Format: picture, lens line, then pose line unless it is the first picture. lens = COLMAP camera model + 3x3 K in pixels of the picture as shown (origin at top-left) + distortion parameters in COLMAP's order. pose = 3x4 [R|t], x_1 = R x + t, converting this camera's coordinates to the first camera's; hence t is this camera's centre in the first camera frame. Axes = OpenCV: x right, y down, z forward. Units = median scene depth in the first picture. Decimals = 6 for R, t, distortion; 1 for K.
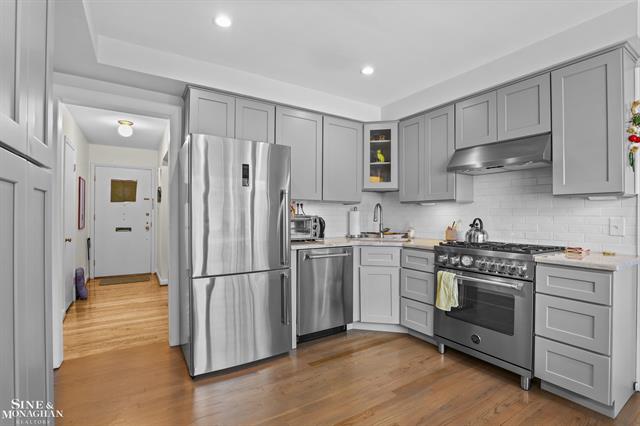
lens RADIAL K [[304.6, 0, 320.0], [0, 304.6, 213.0], [0, 0, 1]] dist [-0.022492, -0.000045]
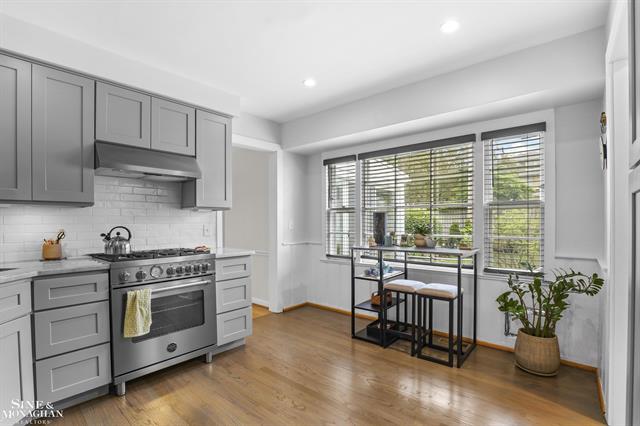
lens RADIAL K [[292.9, 0, 324.0], [0, 292.9, 218.3], [0, 0, 1]] dist [-0.042745, 0.012591]
pose [[-0.278496, 0.008782, 0.960397, -0.499867], [0.001536, 0.999961, -0.008699, 0.002000], [-0.960436, -0.000947, -0.278498, 0.729283]]
